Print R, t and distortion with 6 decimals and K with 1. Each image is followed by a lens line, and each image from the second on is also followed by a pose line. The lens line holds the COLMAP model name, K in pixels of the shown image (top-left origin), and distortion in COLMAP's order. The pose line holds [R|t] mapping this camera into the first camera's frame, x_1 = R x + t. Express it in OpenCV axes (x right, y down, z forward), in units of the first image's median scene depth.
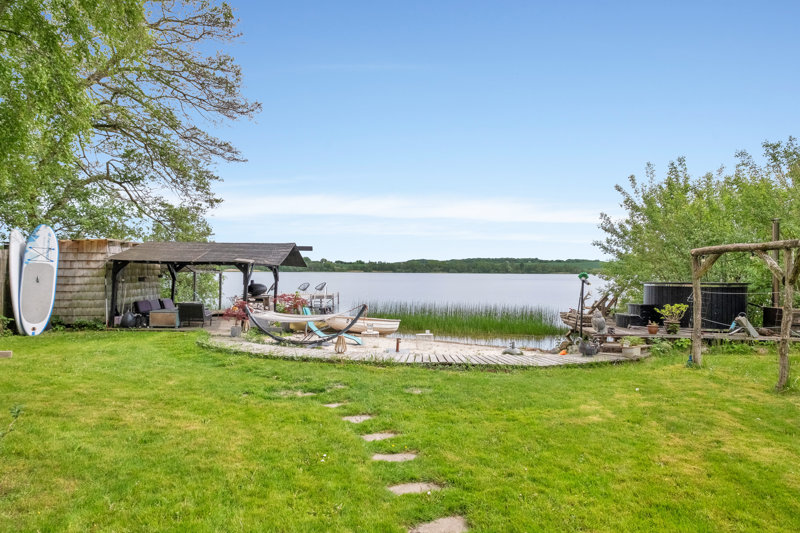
lens RADIAL K [[449.9, 0, 399.1], [0, 449.9, 266.6], [0, 0, 1]] dist [-0.001670, 0.000277]
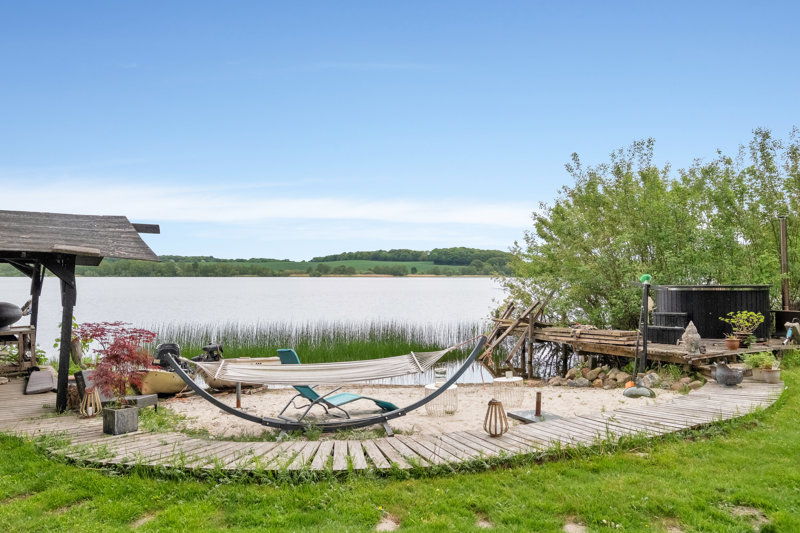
lens RADIAL K [[598.1, 0, 398.4], [0, 598.1, 267.5], [0, 0, 1]] dist [-0.014286, -0.002527]
pose [[0.819446, 0.002893, 0.573149, -0.319232], [-0.002894, 0.999995, -0.000909, 0.002598], [-0.573149, -0.000914, 0.819450, 0.274834]]
